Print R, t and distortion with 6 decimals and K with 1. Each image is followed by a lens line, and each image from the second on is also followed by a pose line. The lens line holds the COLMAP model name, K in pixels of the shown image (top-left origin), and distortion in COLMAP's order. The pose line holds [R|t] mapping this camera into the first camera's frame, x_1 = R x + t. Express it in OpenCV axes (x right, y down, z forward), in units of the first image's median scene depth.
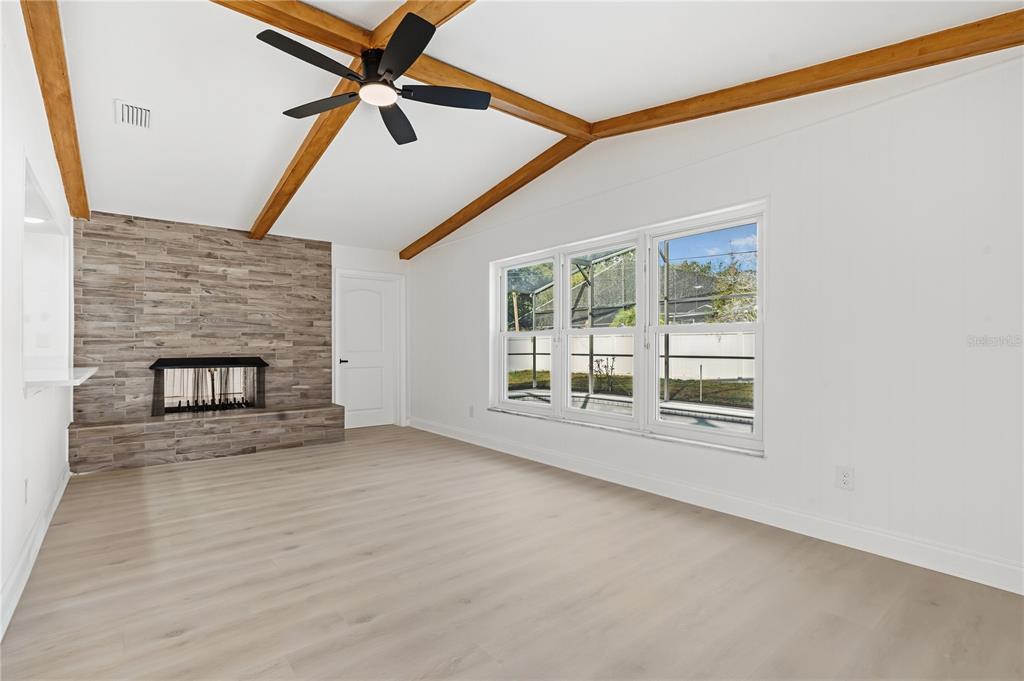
lens RADIAL K [[474.9, 0, 513.3], [0, 474.9, 345.0], [0, 0, 1]] dist [0.000233, 0.000666]
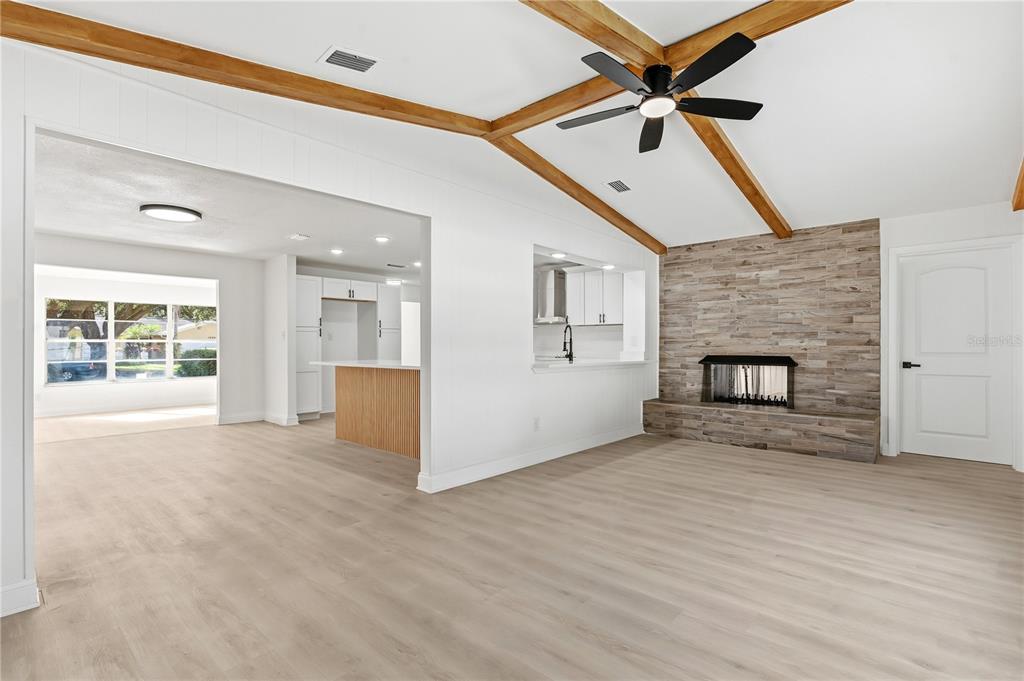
lens RADIAL K [[493.1, 0, 504.9], [0, 493.1, 340.6], [0, 0, 1]] dist [-0.002647, 0.000409]
pose [[0.148546, -0.007257, -0.988879, 0.409920], [0.000562, 0.999974, -0.007254, -0.000660], [0.988905, 0.000522, 0.148546, 0.278006]]
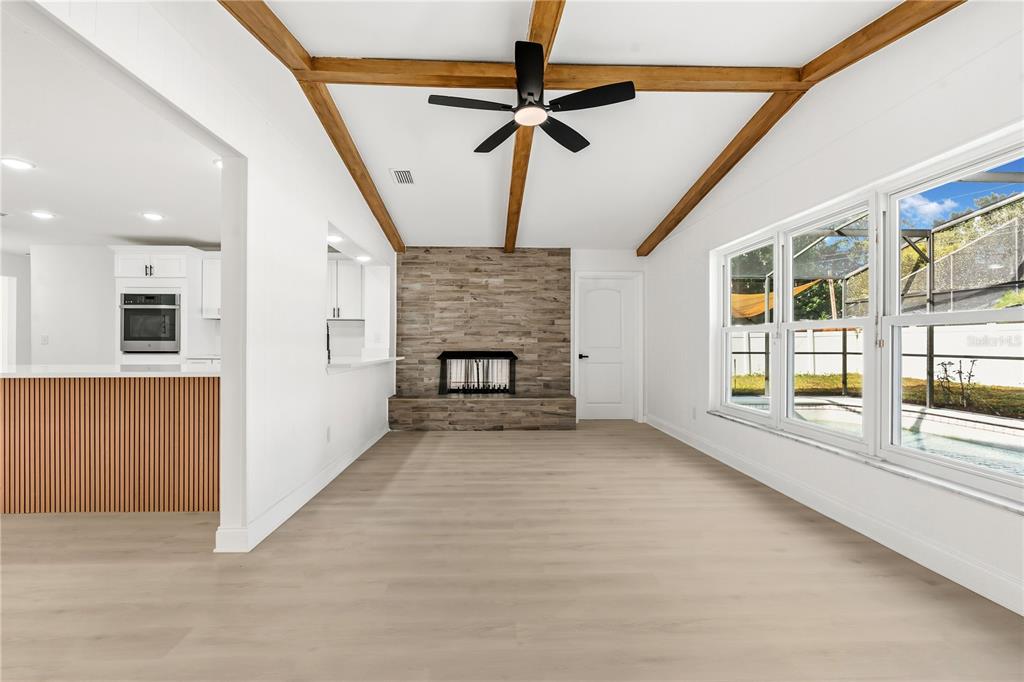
lens RADIAL K [[473.7, 0, 515.5], [0, 473.7, 338.8], [0, 0, 1]] dist [-0.001018, 0.000538]
pose [[0.805442, -0.001292, -0.592673, 0.189503], [-0.002573, 0.999981, -0.005678, 0.000698], [0.592669, 0.006098, 0.805423, 0.048985]]
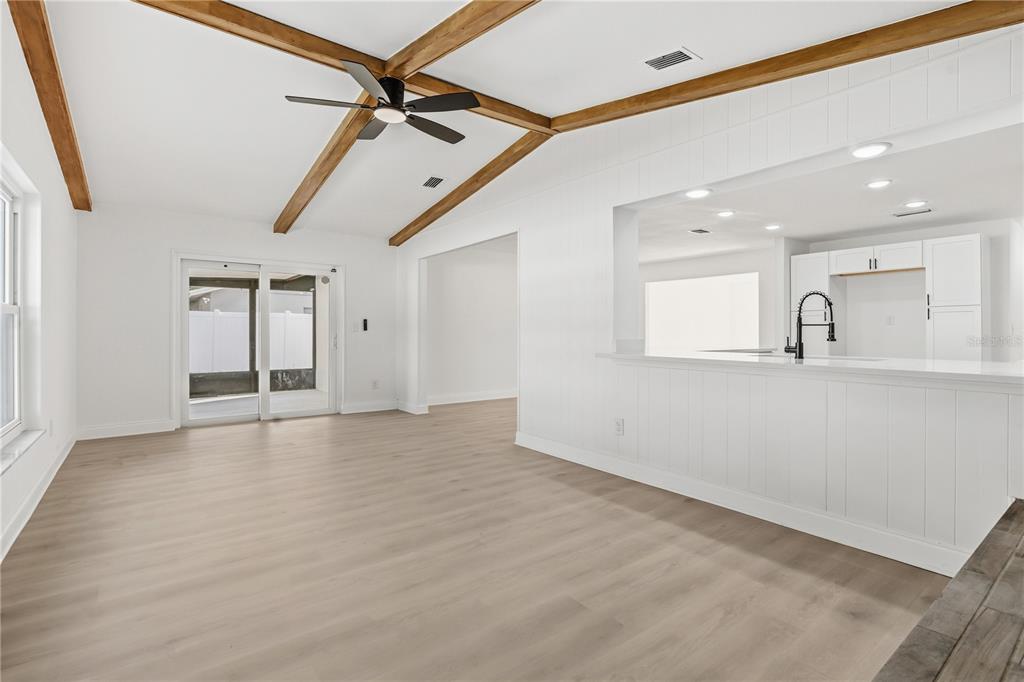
lens RADIAL K [[485.8, 0, 503.4], [0, 485.8, 331.6], [0, 0, 1]] dist [-0.002252, -0.000086]
pose [[-0.999072, -0.002513, 0.042998, -0.339449], [-0.002495, 0.999997, 0.000472, 0.004423], [-0.042999, 0.000364, -0.999075, 1.202496]]
